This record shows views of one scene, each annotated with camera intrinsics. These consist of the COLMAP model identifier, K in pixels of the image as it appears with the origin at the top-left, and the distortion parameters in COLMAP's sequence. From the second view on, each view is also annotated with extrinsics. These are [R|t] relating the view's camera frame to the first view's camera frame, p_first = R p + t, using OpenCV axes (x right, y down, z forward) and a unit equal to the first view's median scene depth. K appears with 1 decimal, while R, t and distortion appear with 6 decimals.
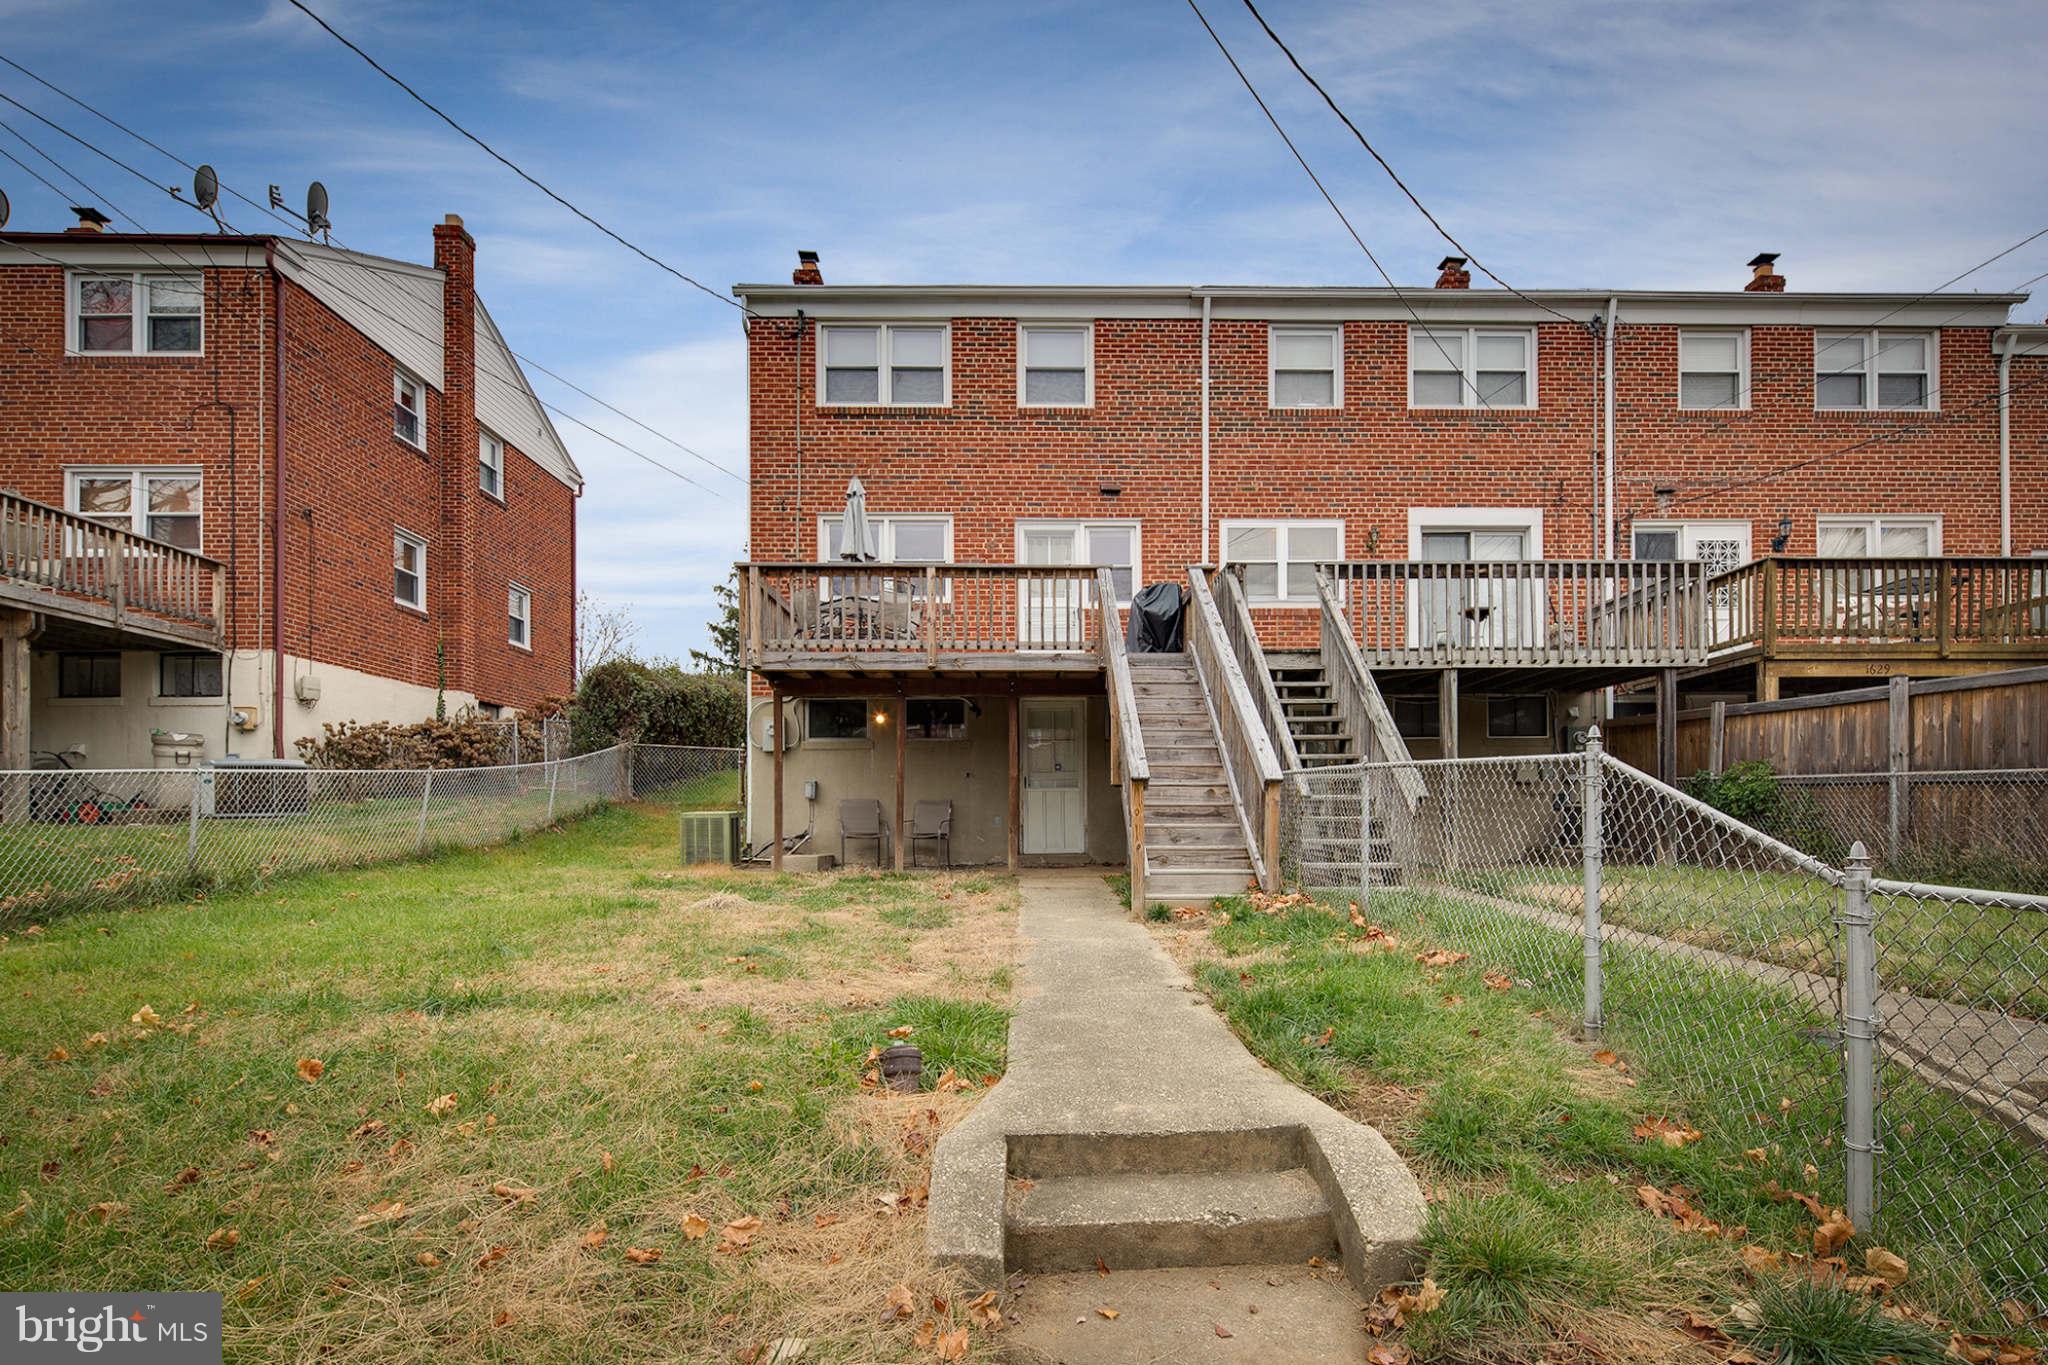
lens RADIAL K [[1011.4, 0, 1016.3], [0, 1011.4, 599.6], [0, 0, 1]] dist [-0.000599, -0.000774]
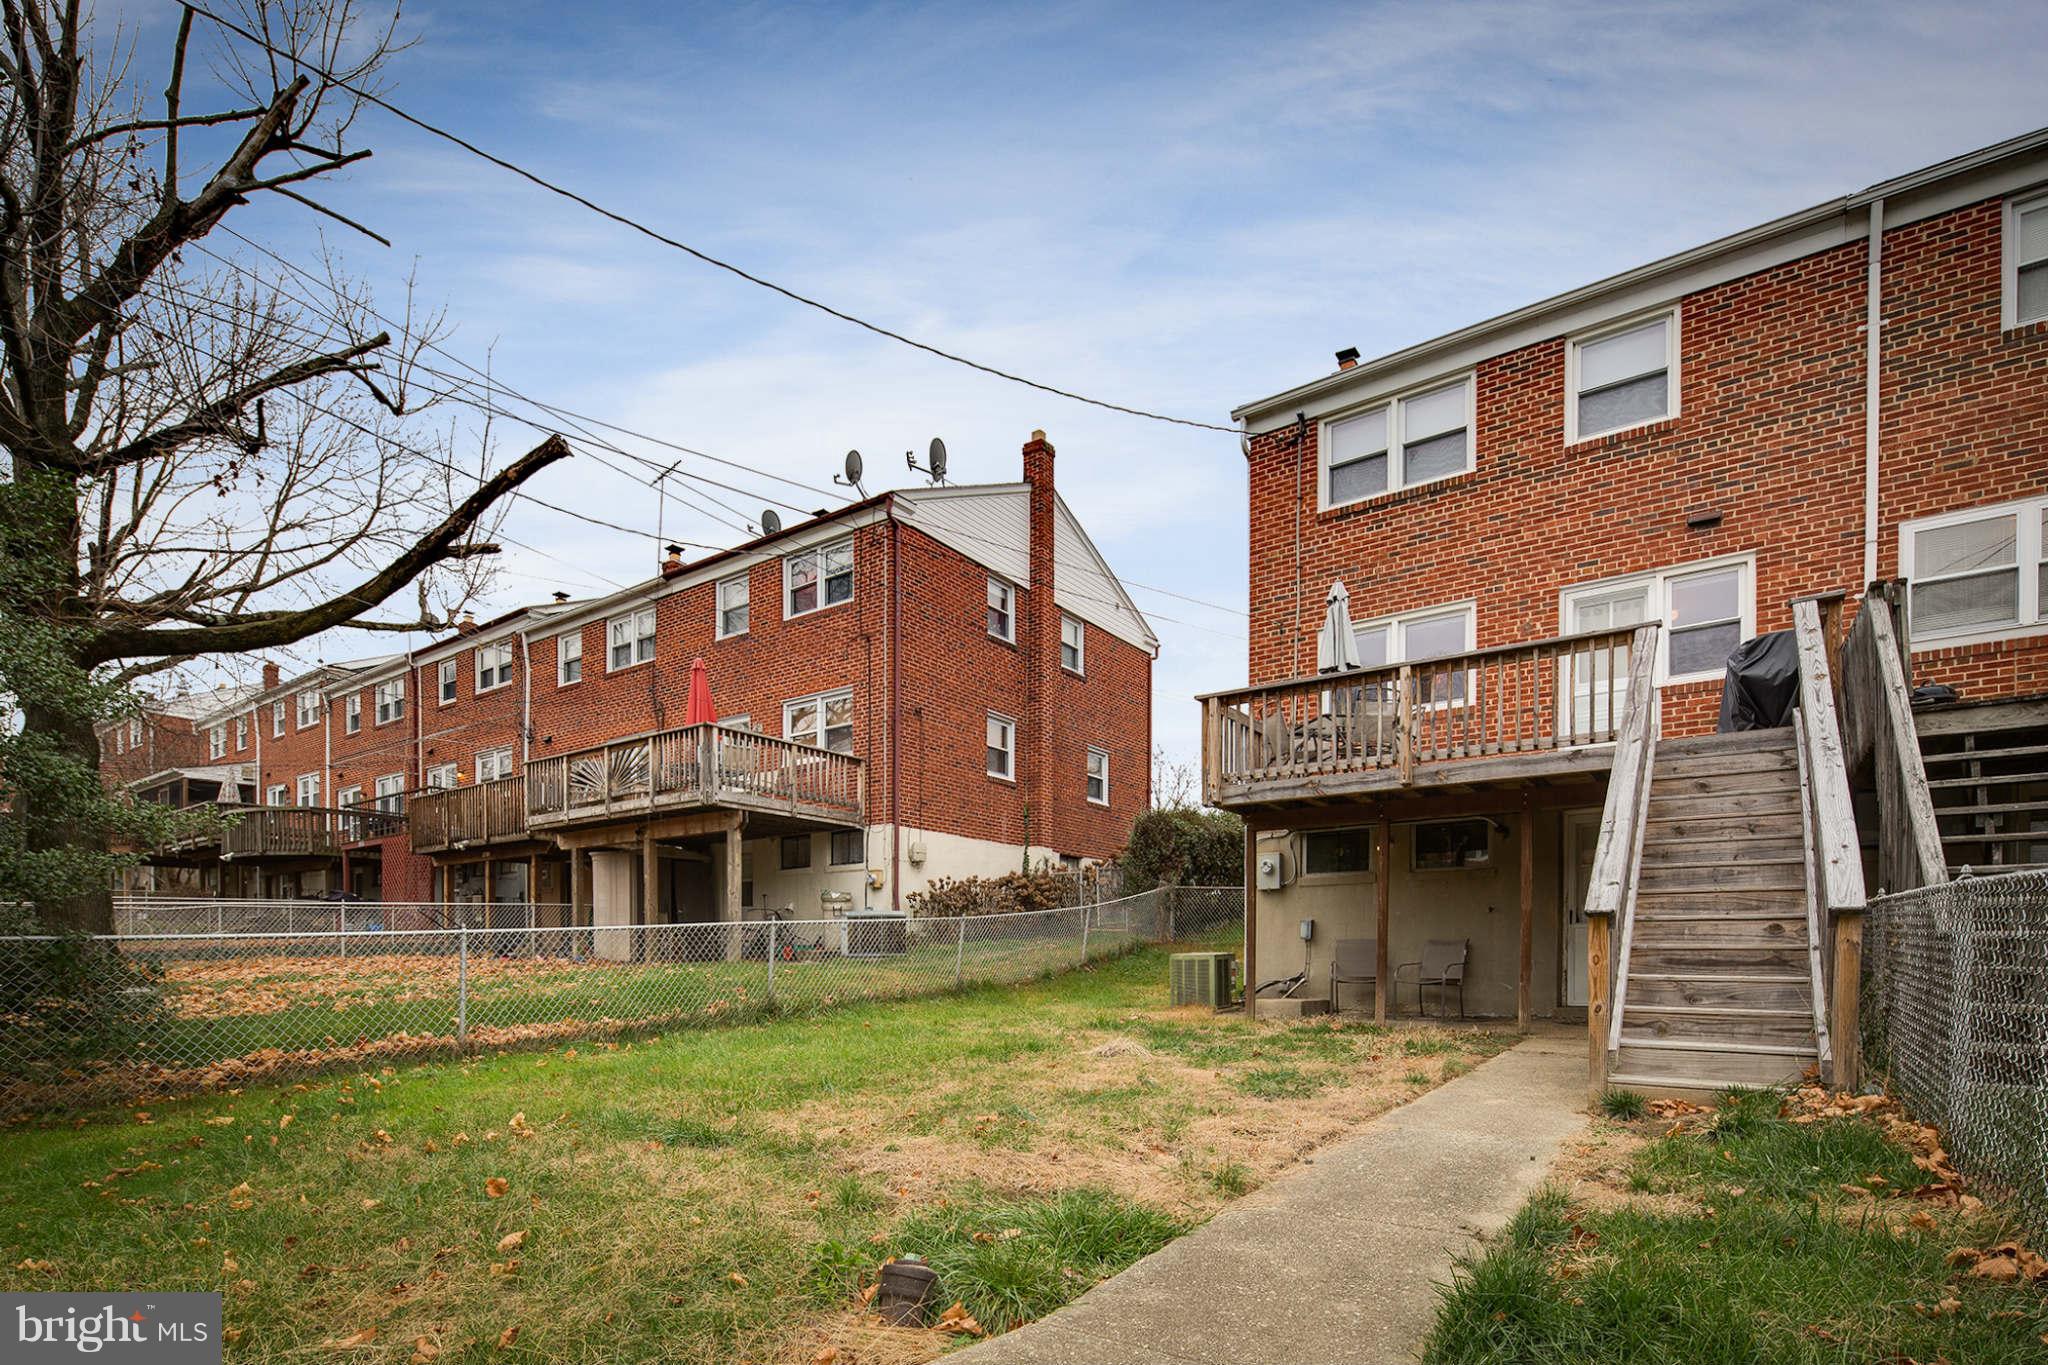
lens RADIAL K [[972.2, 0, 1085.4], [0, 972.2, 821.7], [0, 0, 1]] dist [0.000464, -0.005753]
pose [[0.798753, -0.077335, -0.596669, 0.144612], [0.125076, 0.991383, 0.038943, 0.025997], [0.588515, -0.105735, 0.801542, 0.151966]]
